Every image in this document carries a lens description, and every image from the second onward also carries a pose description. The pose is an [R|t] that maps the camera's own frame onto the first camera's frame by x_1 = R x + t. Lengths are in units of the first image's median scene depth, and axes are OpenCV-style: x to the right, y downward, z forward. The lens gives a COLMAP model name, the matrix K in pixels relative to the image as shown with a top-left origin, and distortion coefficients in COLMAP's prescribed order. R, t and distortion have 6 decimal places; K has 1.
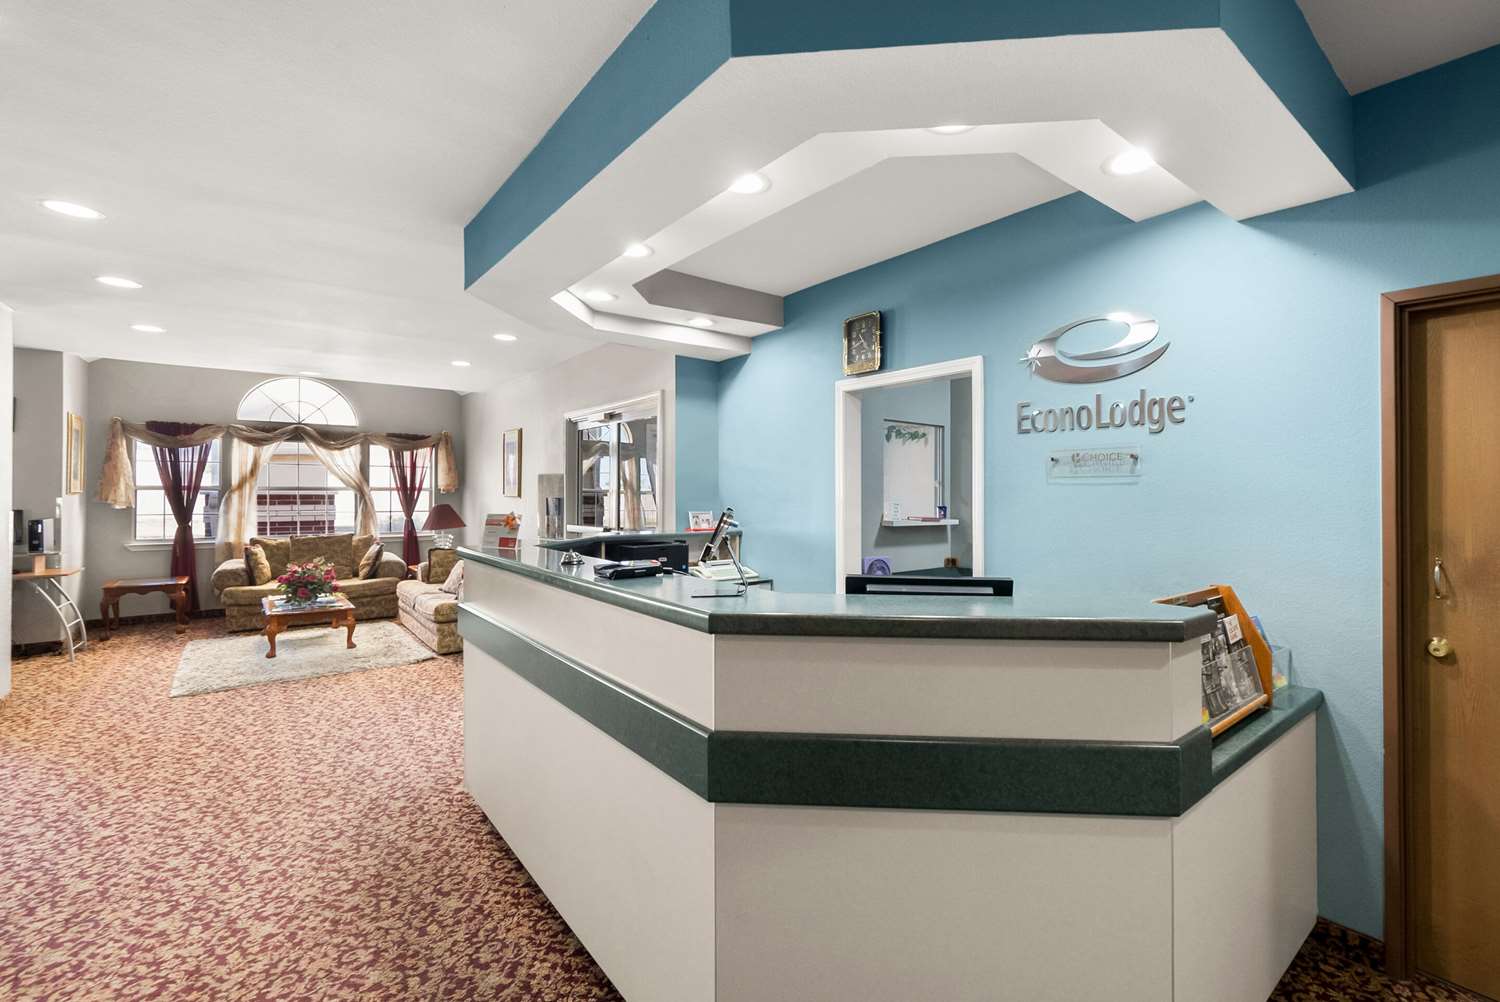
lens RADIAL K [[635.8, 0, 809.1], [0, 635.8, 489.5], [0, 0, 1]] dist [-0.007363, 0.000577]
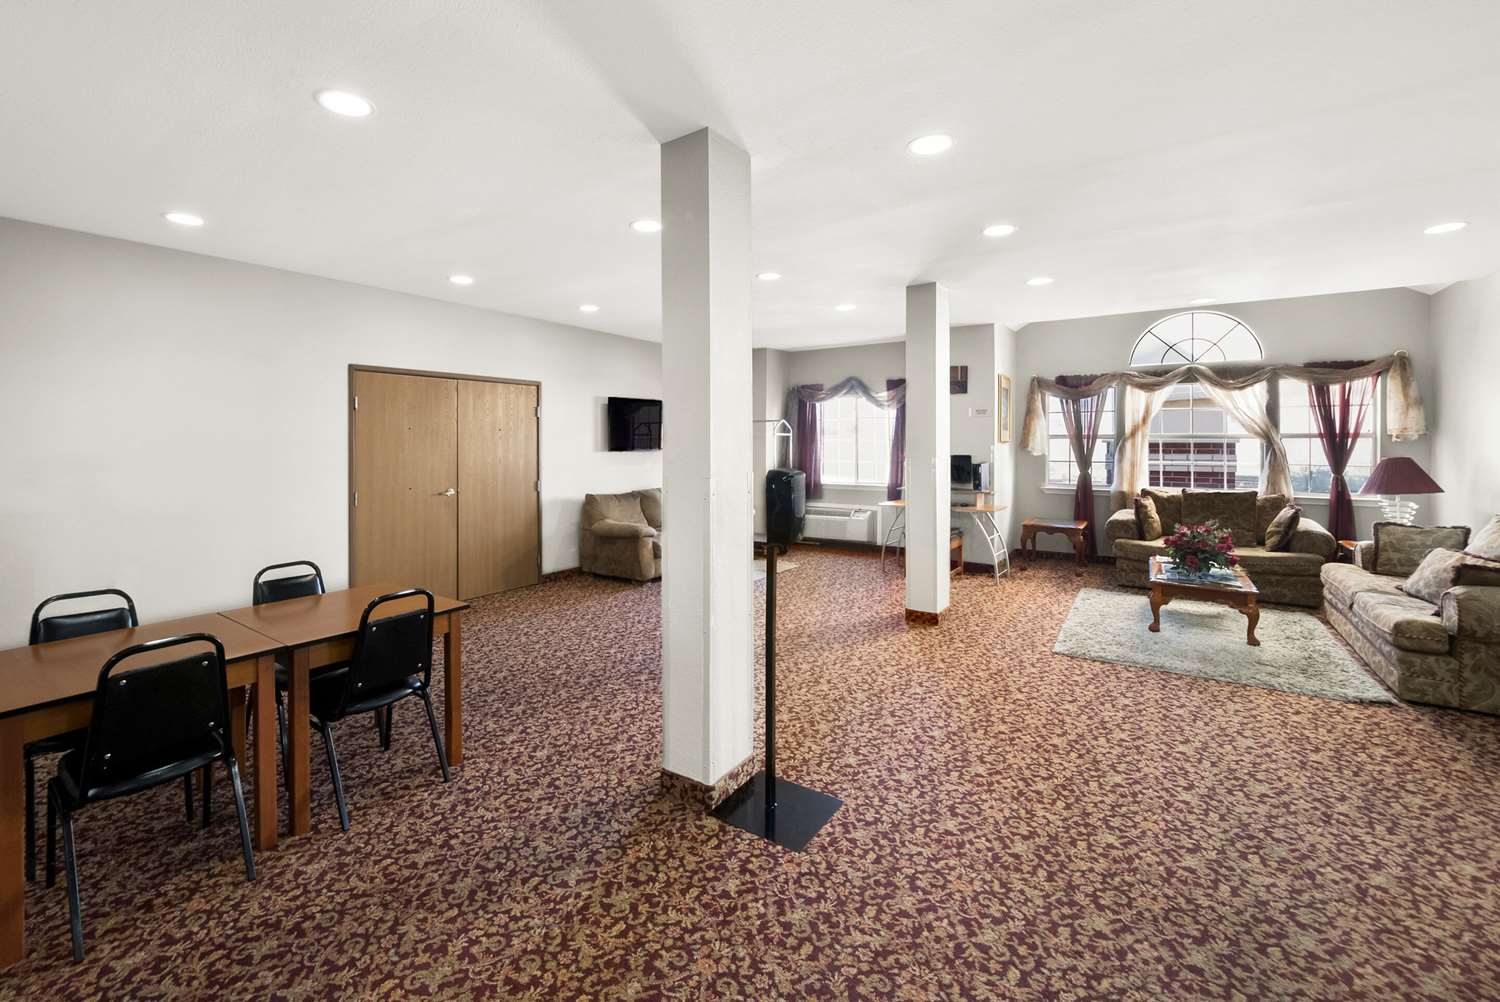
lens RADIAL K [[635.8, 0, 703.3], [0, 635.8, 447.6], [0, 0, 1]] dist [-0.007363, 0.000577]
pose [[0.223209, 0.006816, -0.974747, -0.102979], [0.009923, 0.999908, 0.009264, -0.000744], [0.974720, -0.011740, 0.223120, 0.148277]]
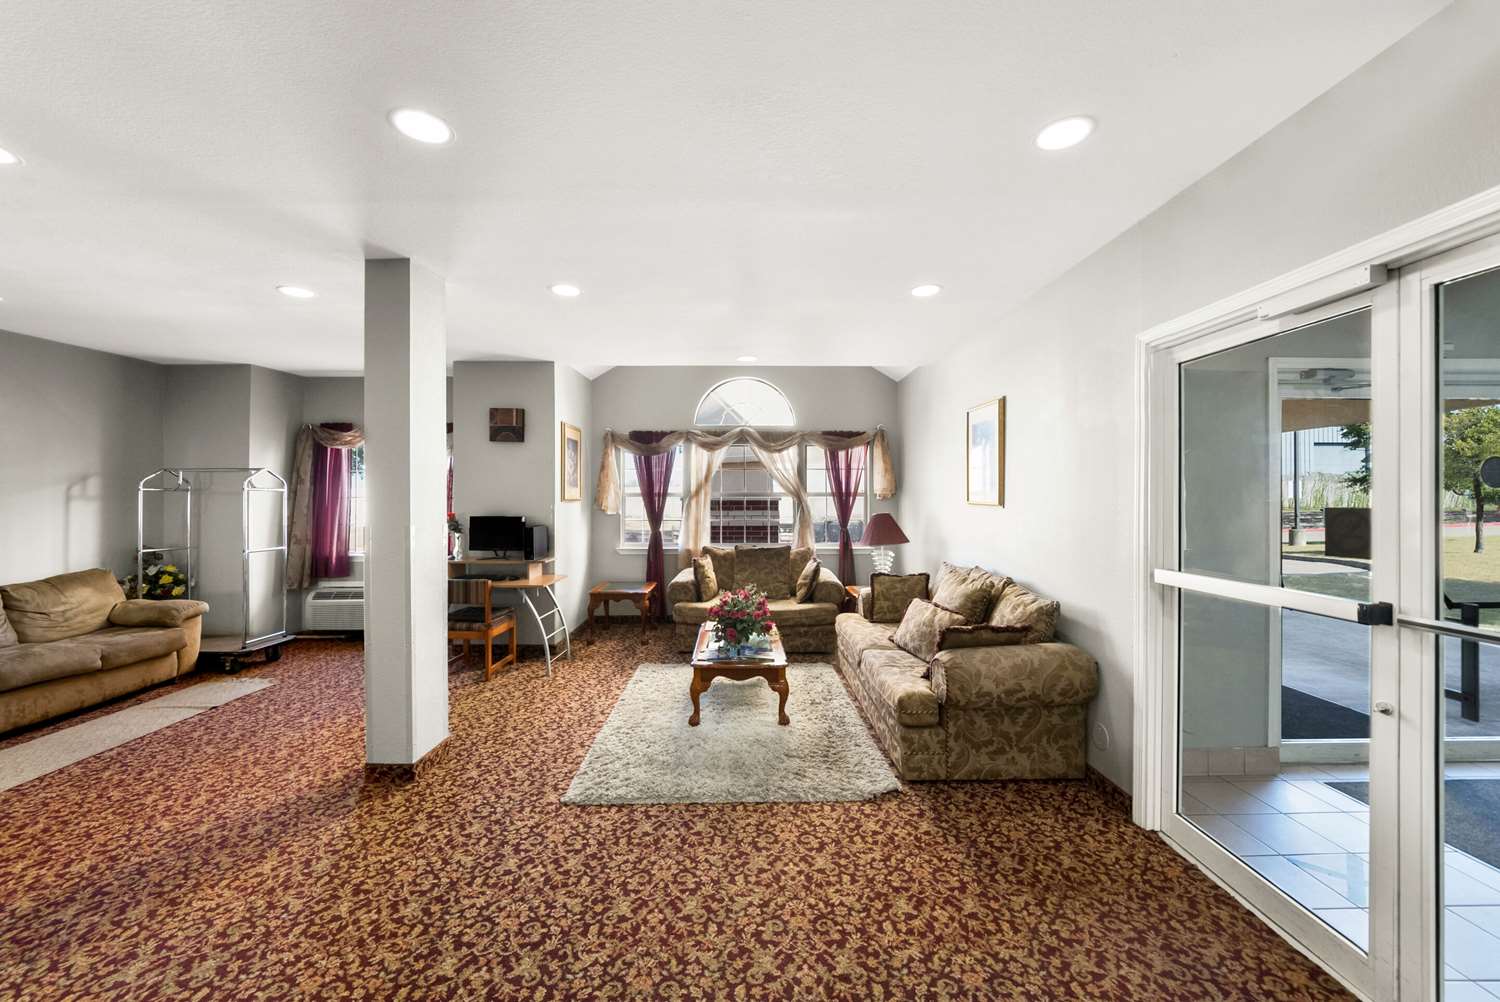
lens RADIAL K [[635.8, 0, 742.5], [0, 635.8, 500.4], [0, 0, 1]] dist [-0.007363, 0.000577]
pose [[0.758789, 0.000174, -0.651337, -0.236033], [0.006856, 0.999942, 0.008253, -0.000489], [0.651301, -0.010728, 0.758744, 0.345597]]
